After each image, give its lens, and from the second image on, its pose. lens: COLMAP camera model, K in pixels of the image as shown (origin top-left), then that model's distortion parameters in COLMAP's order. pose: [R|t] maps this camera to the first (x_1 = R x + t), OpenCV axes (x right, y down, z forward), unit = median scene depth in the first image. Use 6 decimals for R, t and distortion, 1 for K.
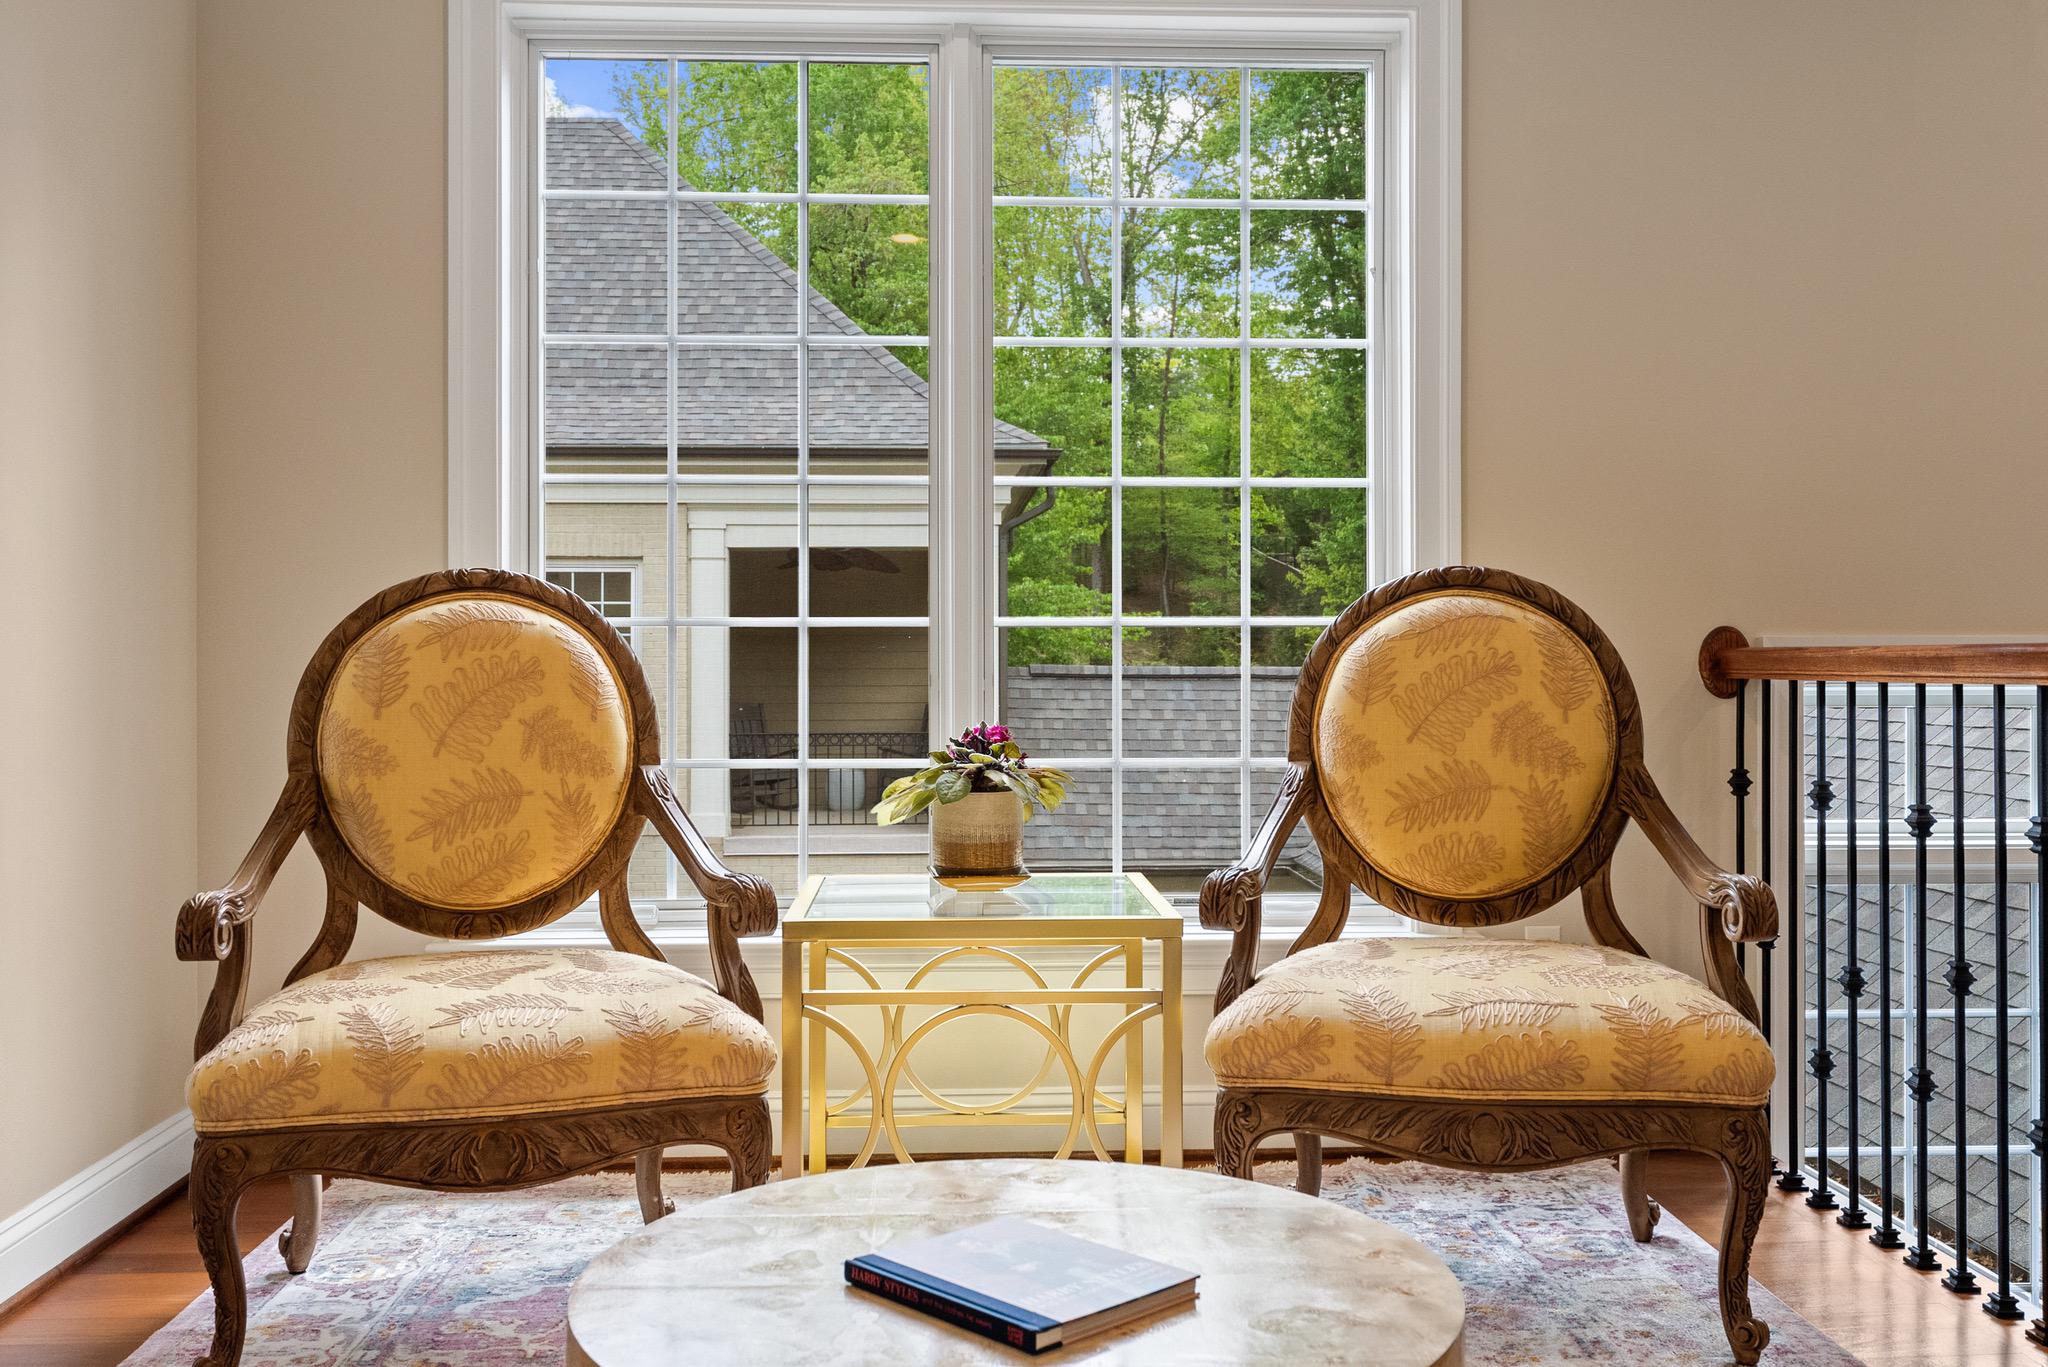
lens RADIAL K [[1849.8, 0, 1024.6], [0, 1849.8, 680.0], [0, 0, 1]] dist [0.007262, 0.003467]
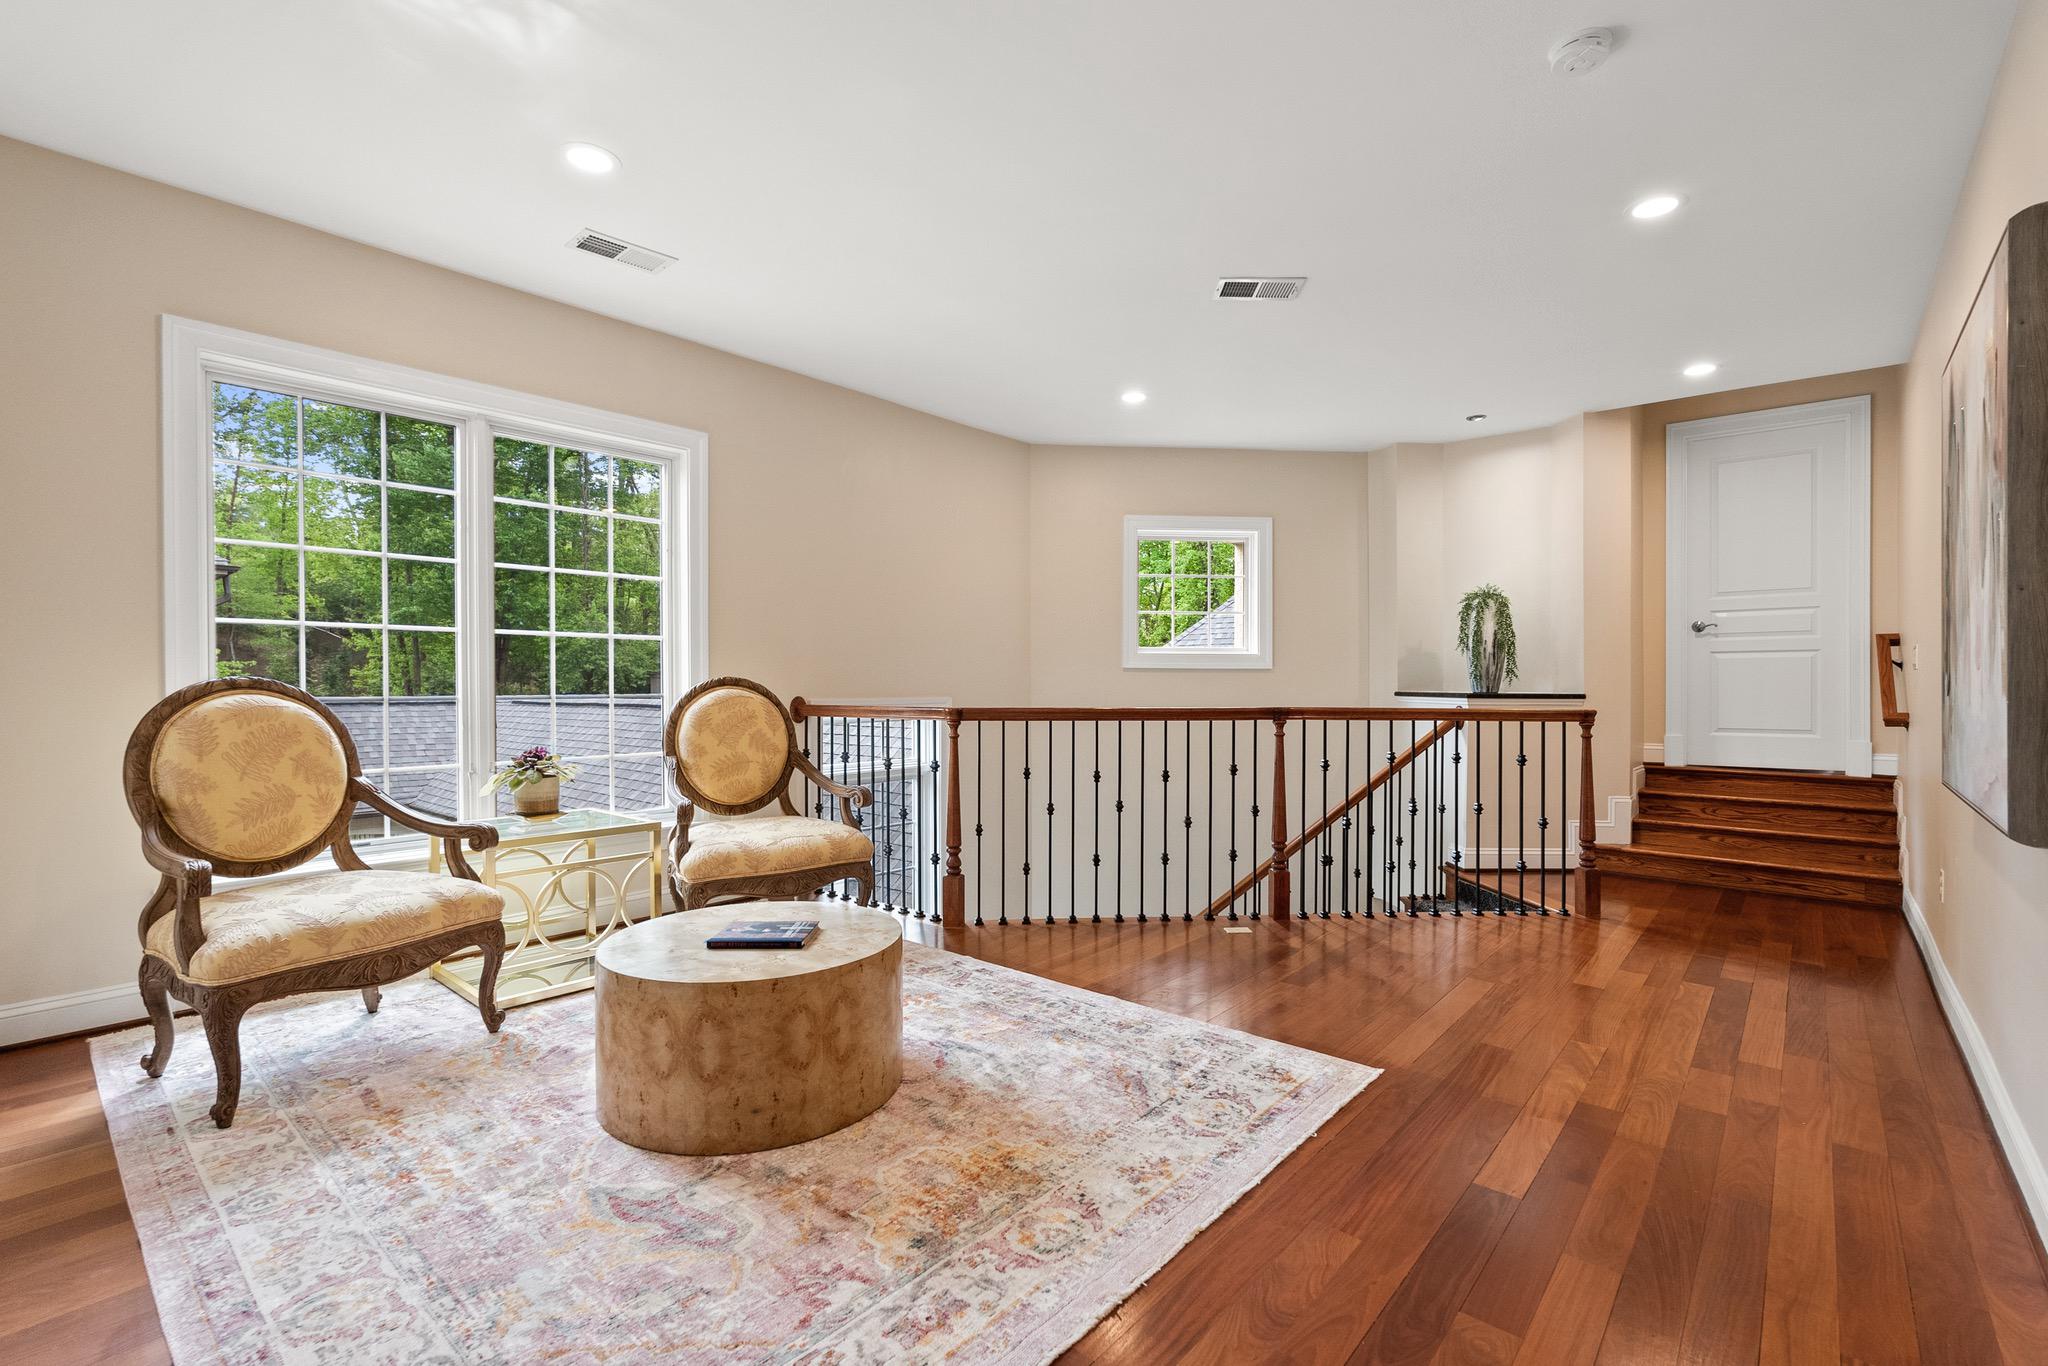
lens RADIAL K [[918.6, 0, 1023.0], [0, 918.6, 687.1], [0, 0, 1]] dist [-0.005244, 0.000373]
pose [[0.692982, -0.004149, 0.720943, -0.429599], [0.007721, 0.999969, -0.001667, -0.044240], [-0.720913, 0.006722, 0.692993, -0.200370]]
